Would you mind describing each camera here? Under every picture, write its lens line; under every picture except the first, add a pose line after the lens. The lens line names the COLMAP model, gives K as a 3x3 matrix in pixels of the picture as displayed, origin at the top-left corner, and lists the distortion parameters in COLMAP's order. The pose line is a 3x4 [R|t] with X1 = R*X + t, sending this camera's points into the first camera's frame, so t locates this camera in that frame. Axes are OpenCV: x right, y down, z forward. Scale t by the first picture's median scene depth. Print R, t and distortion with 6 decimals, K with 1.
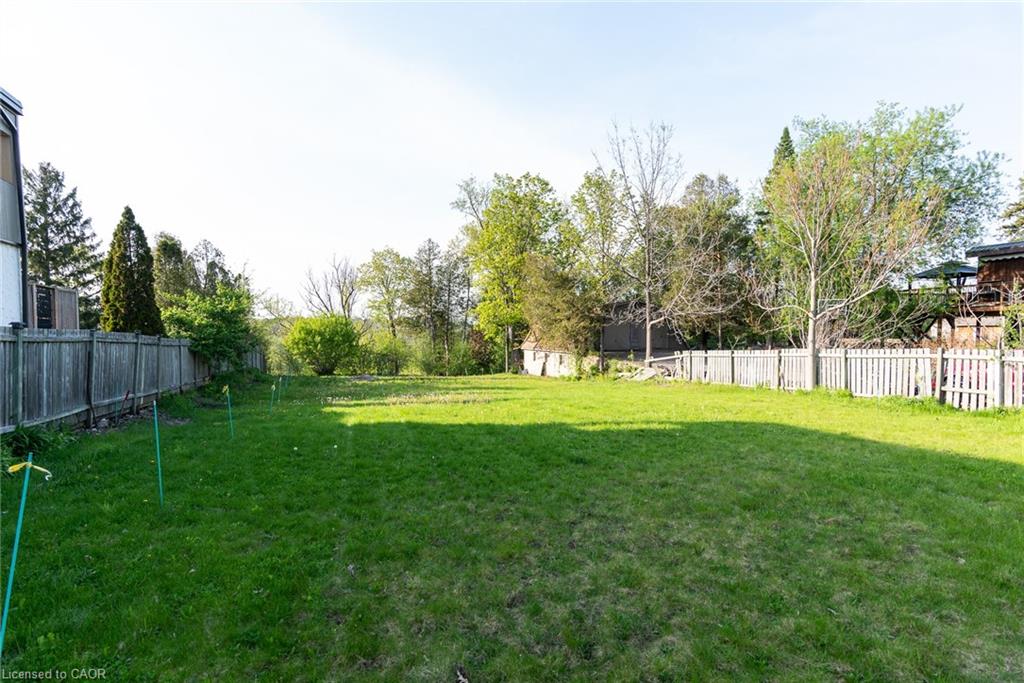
lens RADIAL K [[498.2, 0, 508.9], [0, 498.2, 342.1], [0, 0, 1]] dist [-0.000305, -0.000298]
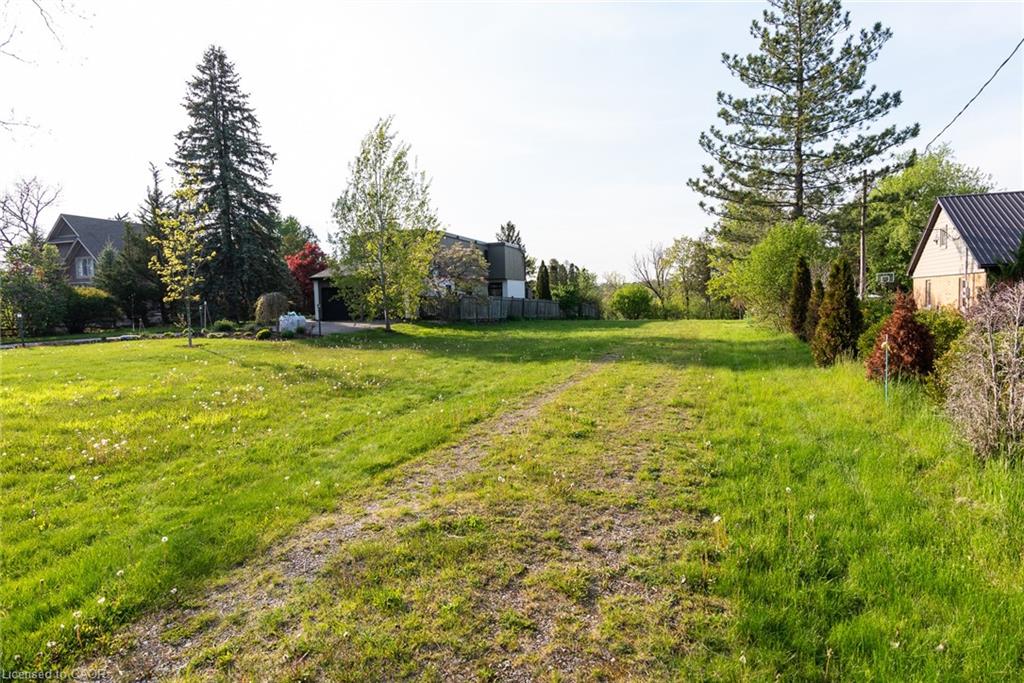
lens RADIAL K [[547.7, 0, 514.0], [0, 547.7, 321.2], [0, 0, 1]] dist [-0.000492, 0.000037]
pose [[0.768408, 0.022258, -0.639573, 0.459448], [0.000594, 0.999370, 0.035492, -0.000859], [0.639960, -0.027652, 0.767910, -0.619208]]
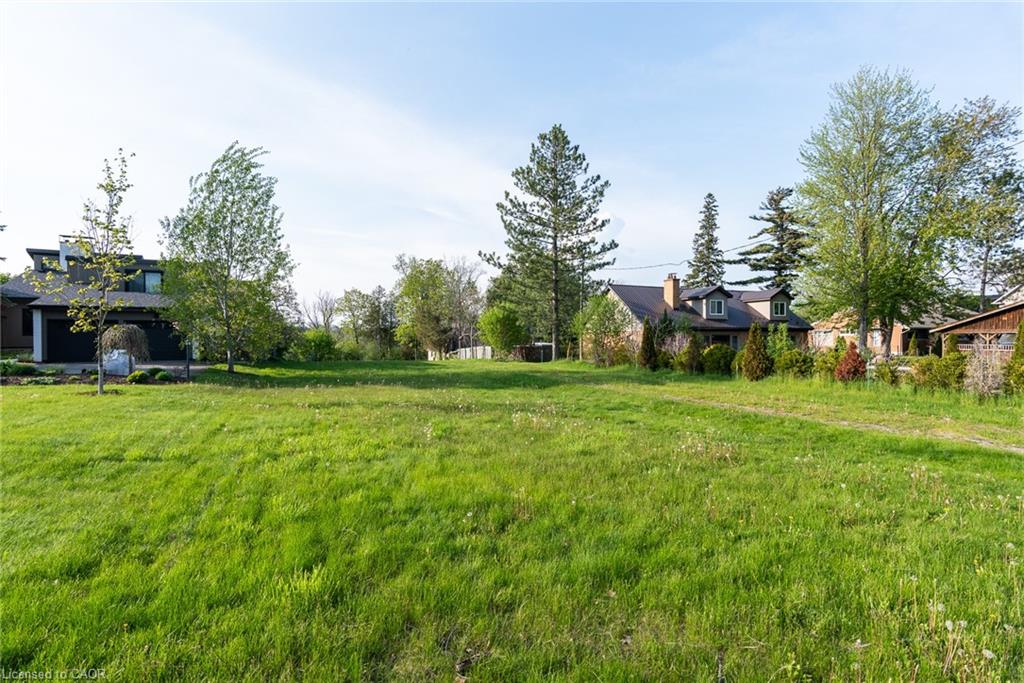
lens RADIAL K [[498.2, 0, 508.9], [0, 498.2, 342.1], [0, 0, 1]] dist [-0.000305, -0.000298]
pose [[0.998425, 0.013150, 0.054539, 0.202233], [-0.012344, 0.999810, -0.015080, 0.005484], [-0.054727, 0.014383, 0.998398, -0.750020]]
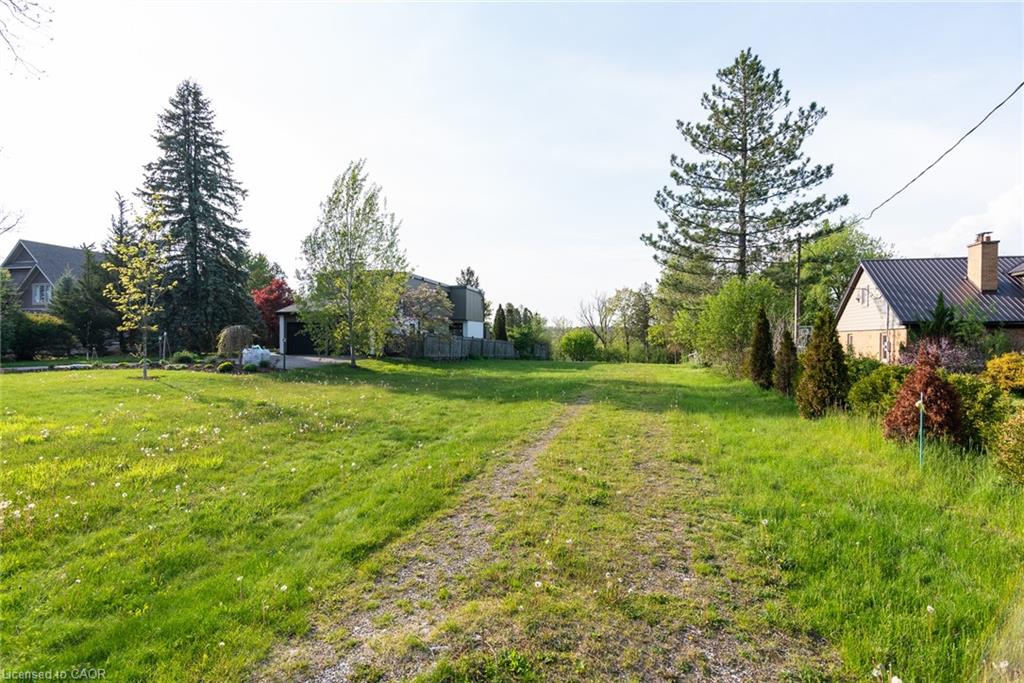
lens RADIAL K [[498.2, 0, 508.9], [0, 498.2, 342.1], [0, 0, 1]] dist [-0.000305, -0.000298]
pose [[0.819144, 0.024591, -0.573061, 0.429575], [-0.030410, 0.999537, -0.000576, -0.001386], [0.572781, 0.017899, 0.819513, -0.603510]]
